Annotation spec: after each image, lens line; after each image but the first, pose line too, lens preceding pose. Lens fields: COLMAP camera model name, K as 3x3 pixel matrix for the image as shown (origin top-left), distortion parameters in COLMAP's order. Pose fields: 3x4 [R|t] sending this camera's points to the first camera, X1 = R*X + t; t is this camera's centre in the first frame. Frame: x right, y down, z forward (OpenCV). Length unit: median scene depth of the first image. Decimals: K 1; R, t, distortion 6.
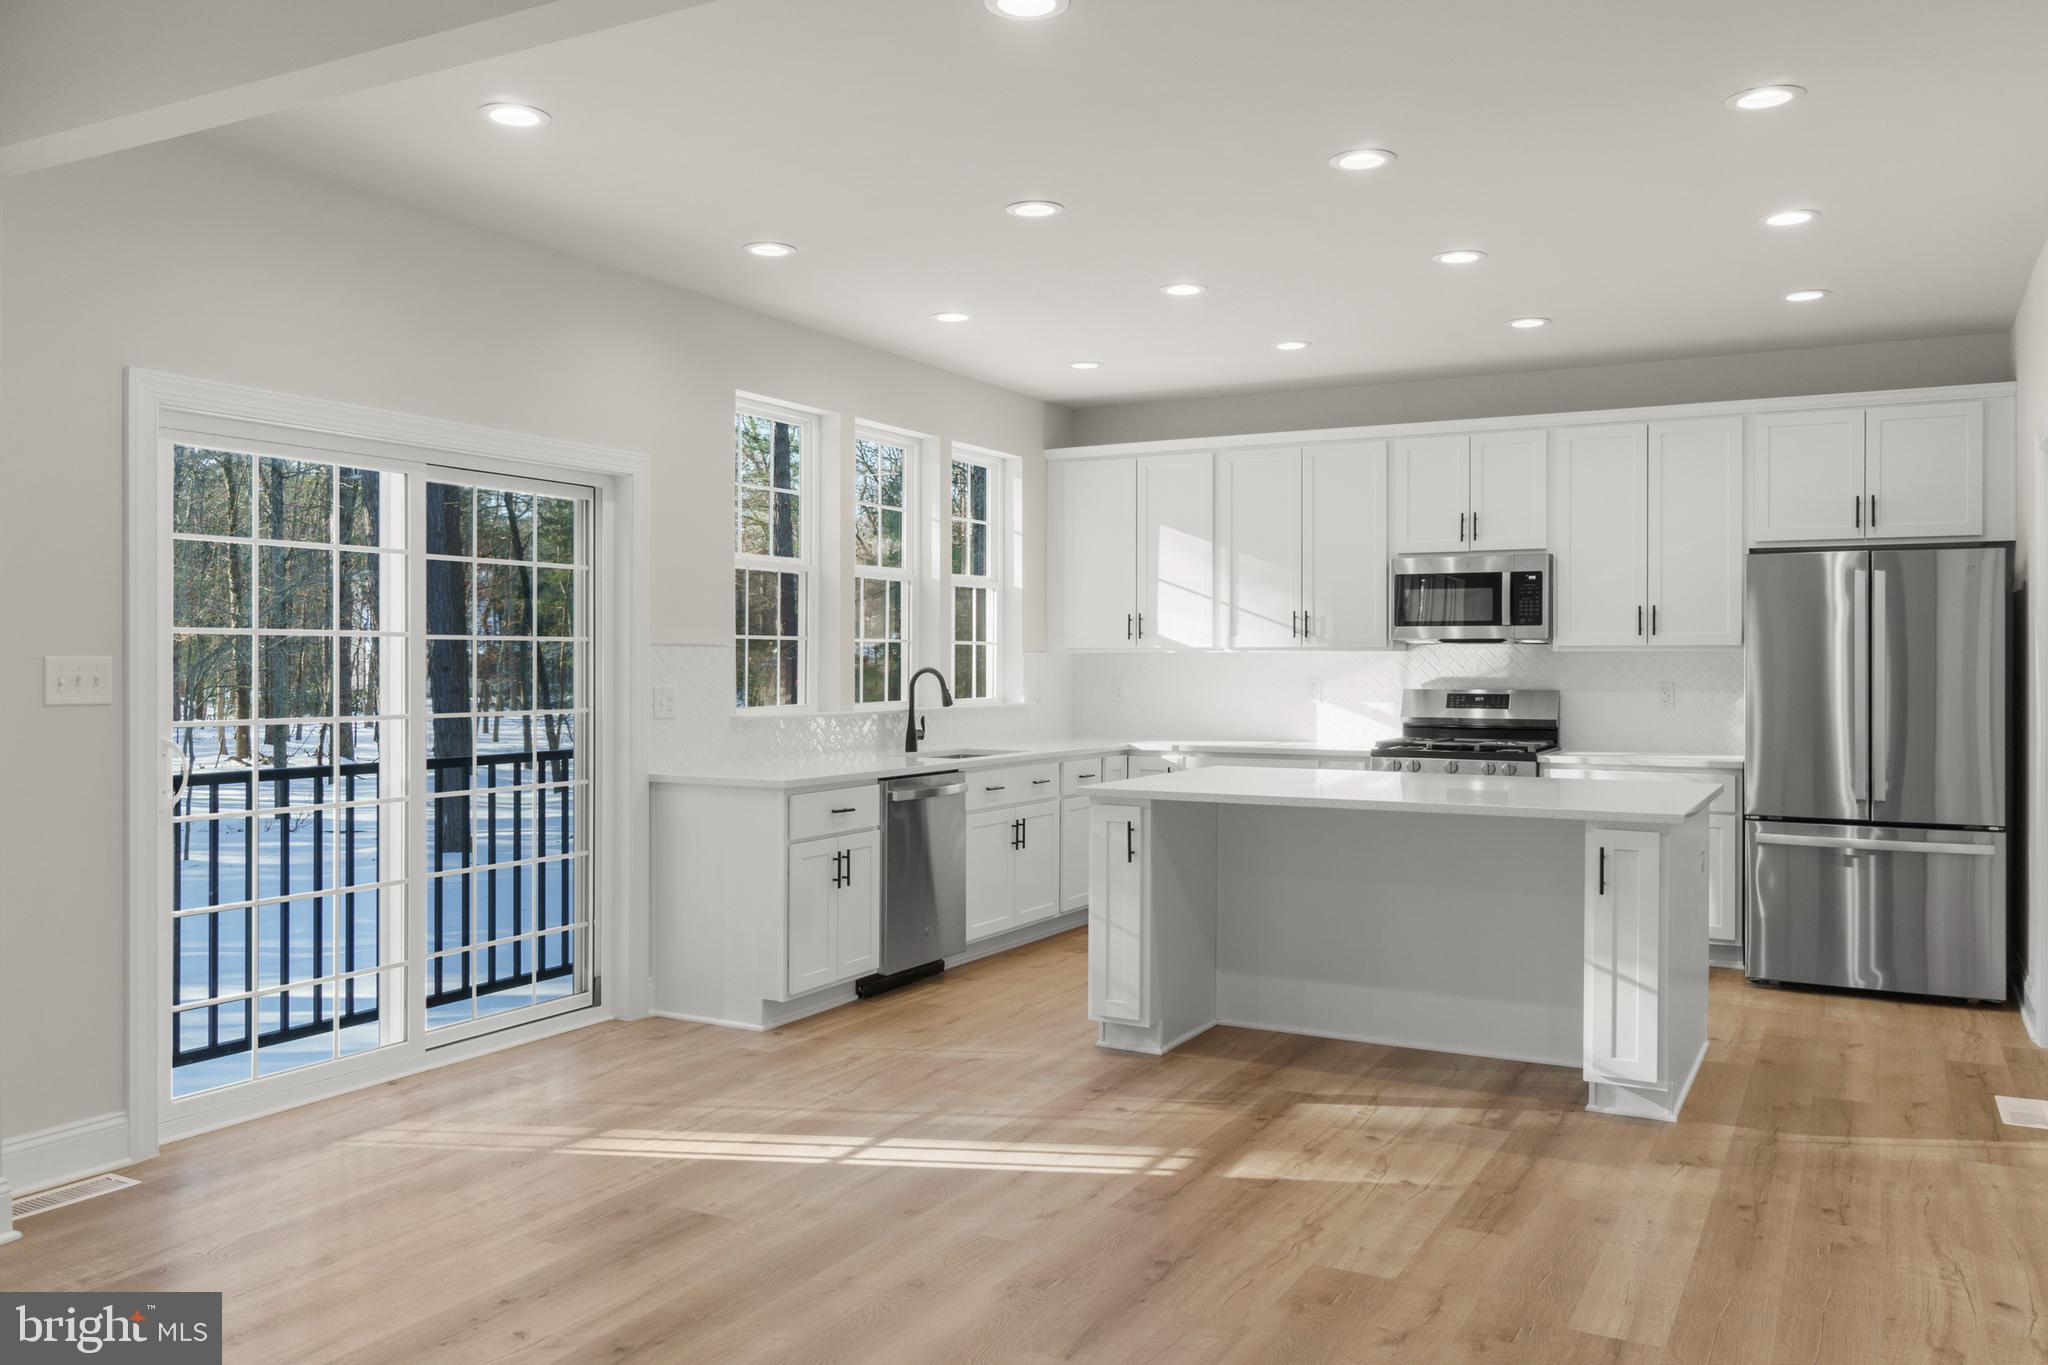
lens RADIAL K [[1578.9, 0, 1020.3], [0, 1578.9, 636.3], [0, 0, 1]] dist [-0.024935, -0.006968]
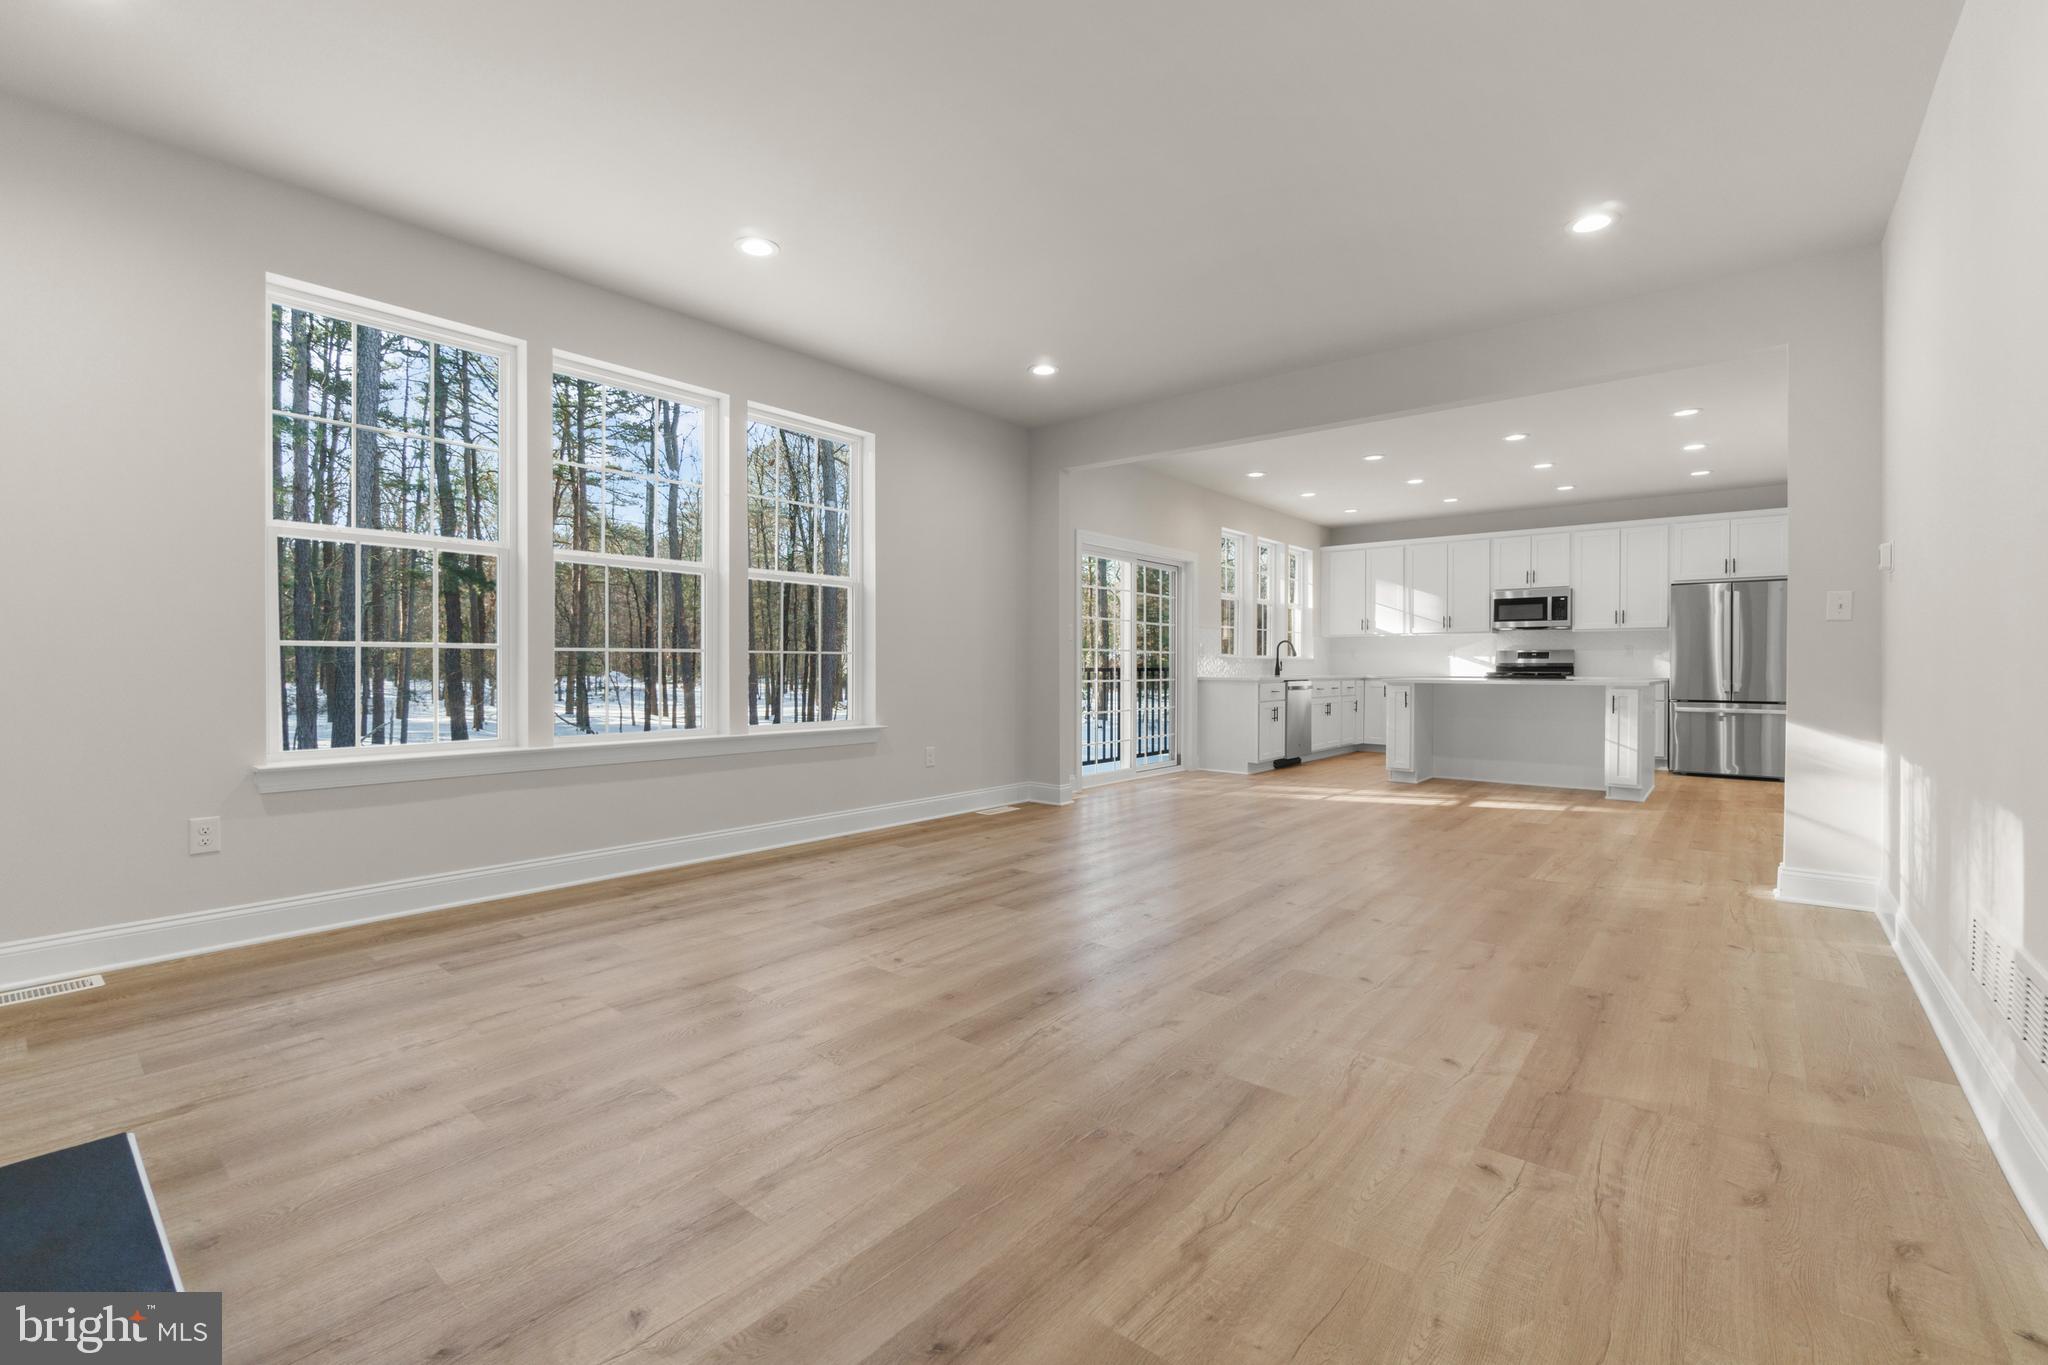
lens RADIAL K [[883.8, 0, 1025.4], [0, 883.8, 660.2], [0, 0, 1]] dist [-0.002132, -0.000041]
pose [[0.982856, -0.000986, -0.184373, -0.215843], [0.002624, 0.999959, 0.008640, 0.040591], [0.184357, -0.008975, 0.982818, -0.421393]]
